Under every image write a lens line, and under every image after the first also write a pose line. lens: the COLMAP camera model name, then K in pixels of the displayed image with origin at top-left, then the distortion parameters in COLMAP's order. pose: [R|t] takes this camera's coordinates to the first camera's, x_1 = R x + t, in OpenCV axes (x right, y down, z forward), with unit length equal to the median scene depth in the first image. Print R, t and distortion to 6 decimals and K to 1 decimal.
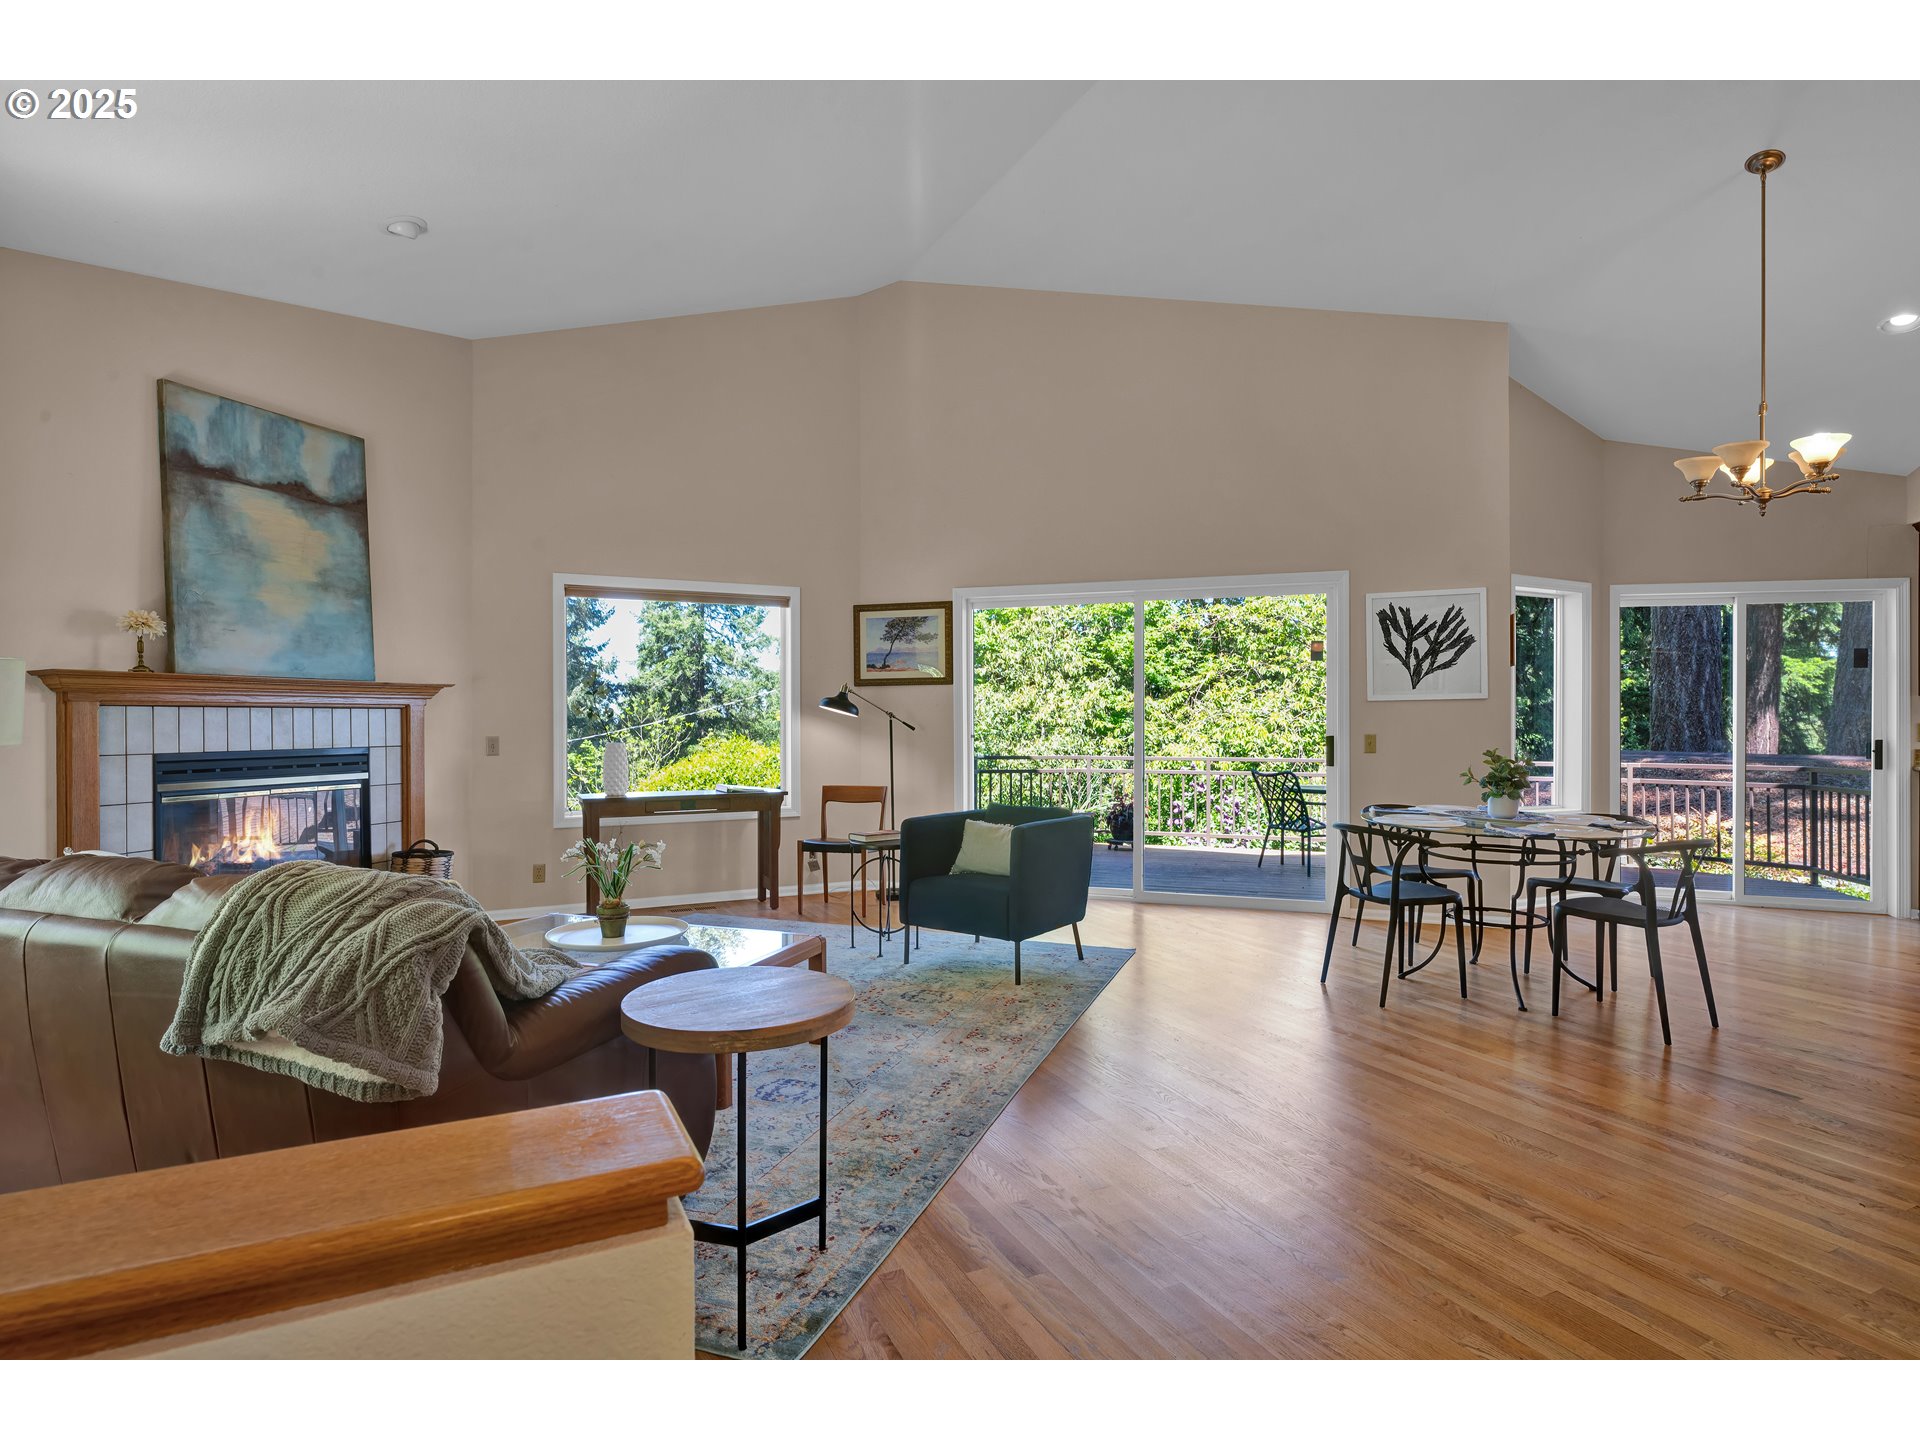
lens RADIAL K [[995.2, 0, 961.2], [0, 995.2, 723.0], [0, 0, 1]] dist [0.003710, 0.000824]
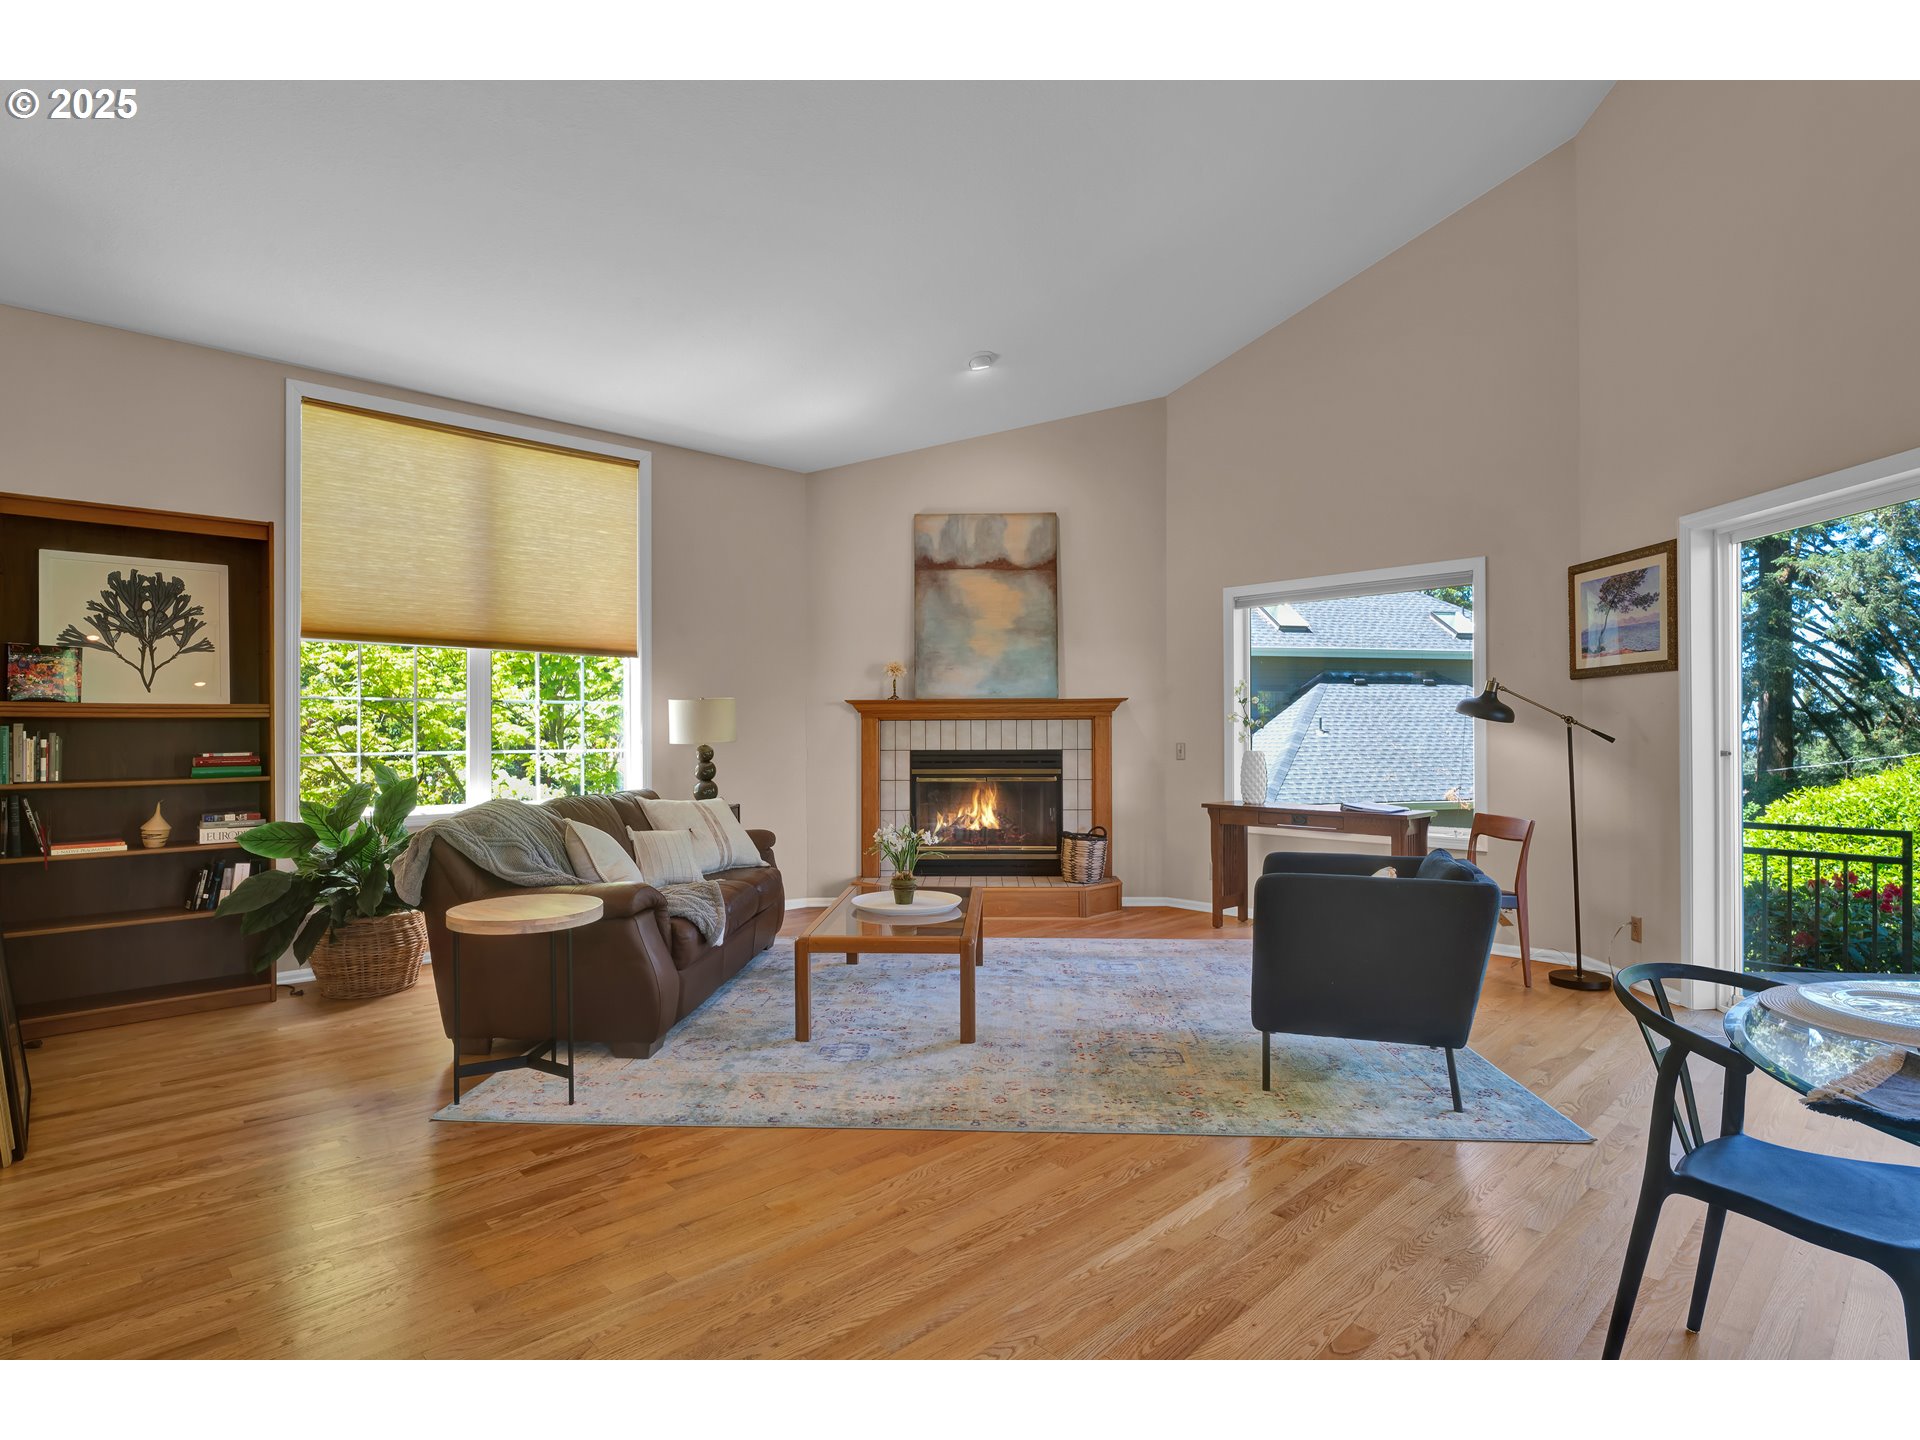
lens RADIAL K [[959.5, 0, 886.5], [0, 959.5, 722.8], [0, 0, 1]] dist [-0.014885, -0.000209]
pose [[0.276556, -0.007762, -0.960967, 0.571476], [-0.000708, 0.999965, -0.008281, -0.000144], [0.960998, 0.002970, 0.276541, 0.468233]]
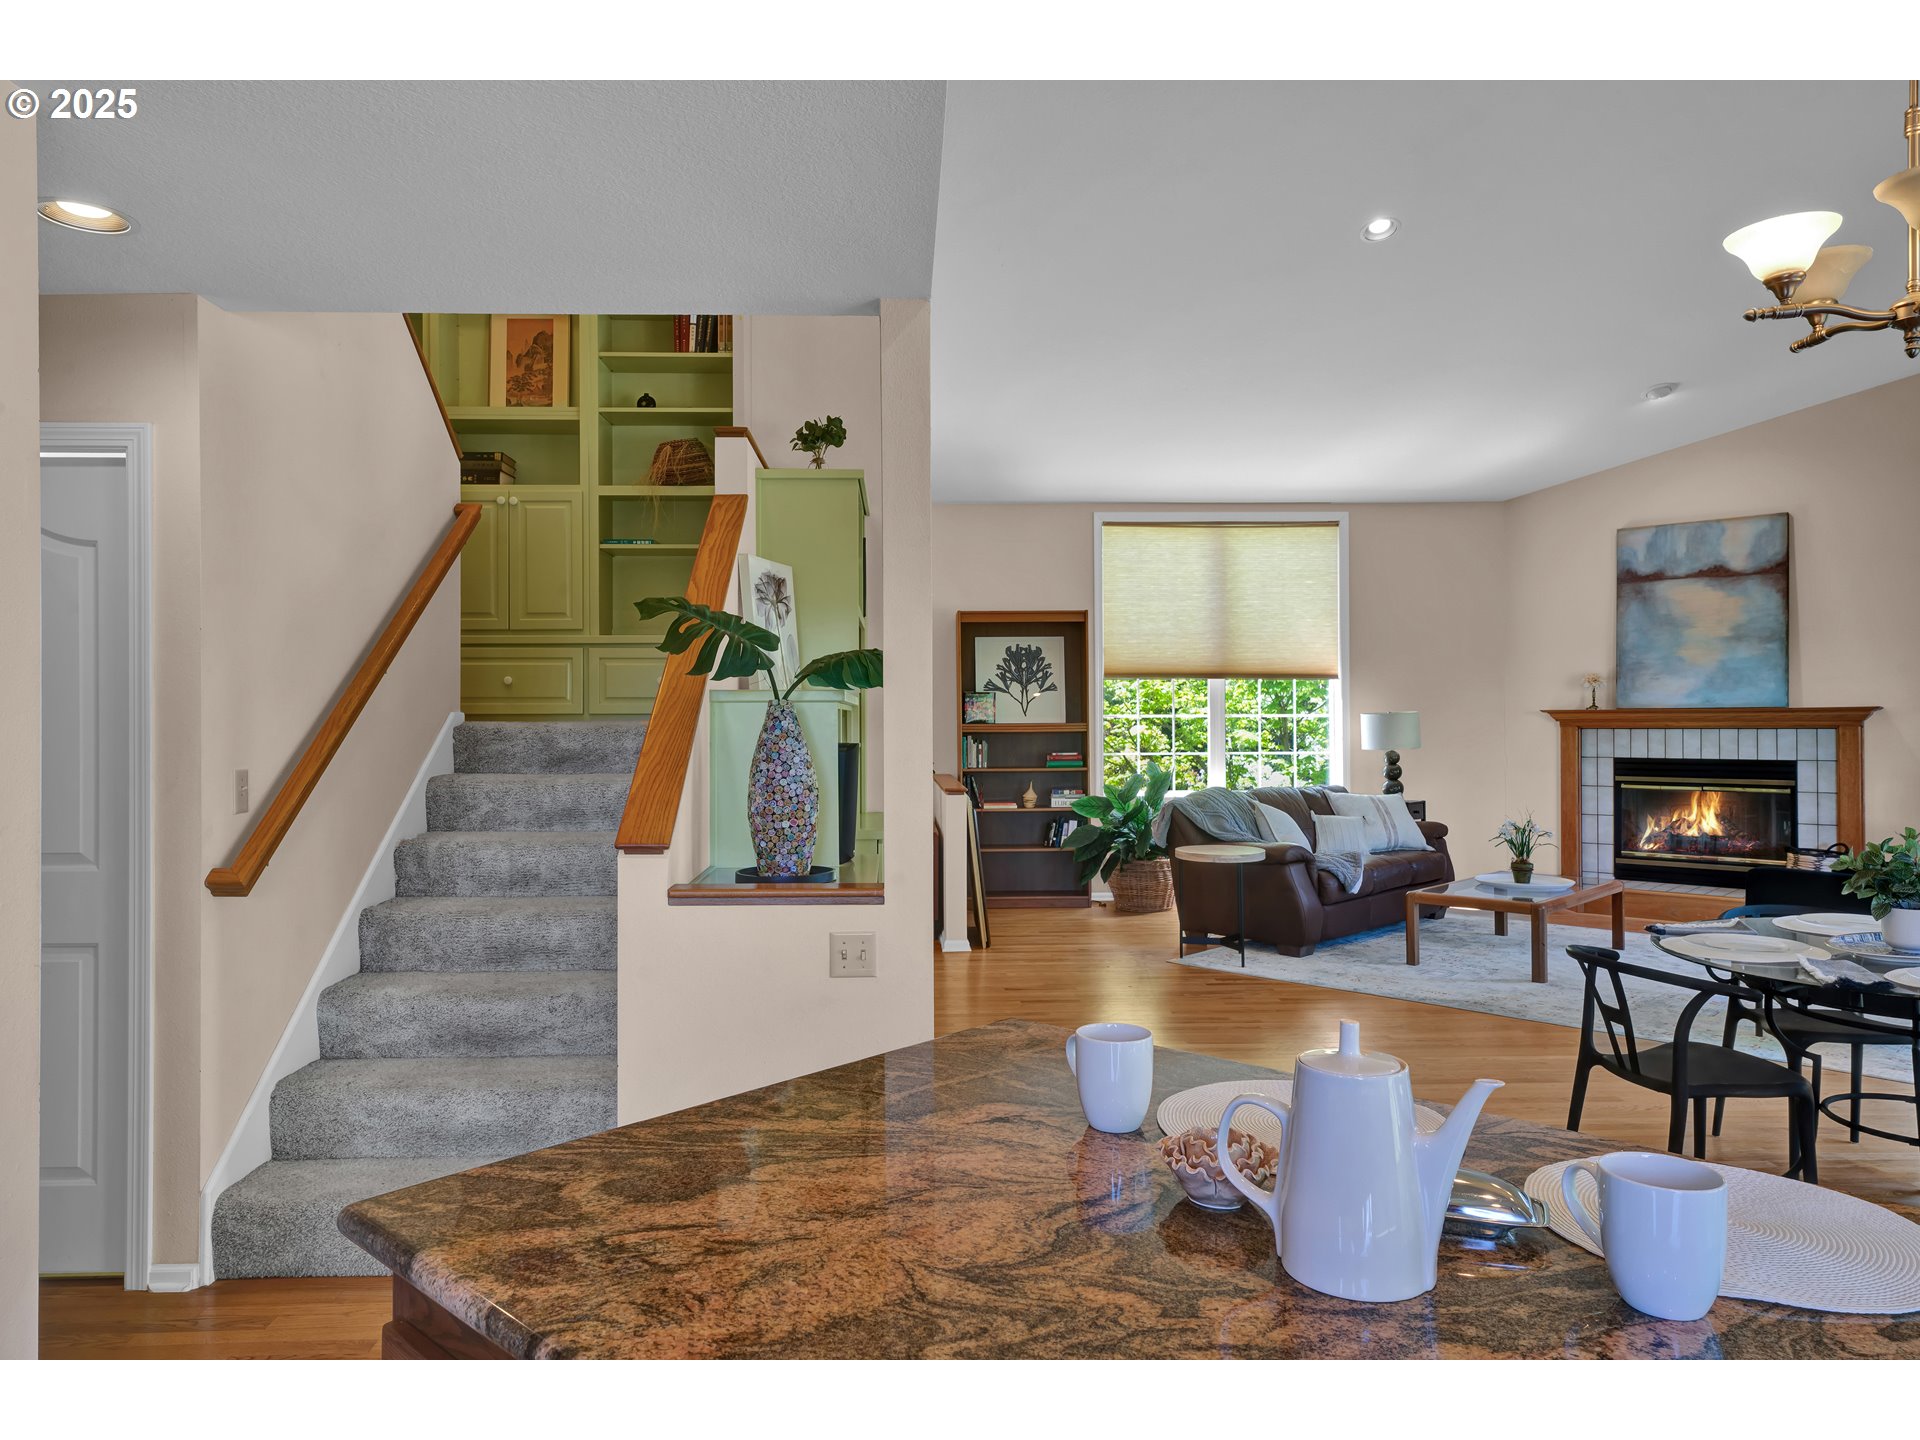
lens RADIAL K [[1137.4, 0, 941.1], [0, 1137.4, 712.8], [0, 0, 1]] dist [0.021213, -0.000870]
pose [[-0.404378, -0.002732, -0.914588, 1.203638], [0.001546, 0.999992, -0.003670, -0.033286], [0.914591, -0.002898, -0.404370, 0.650496]]
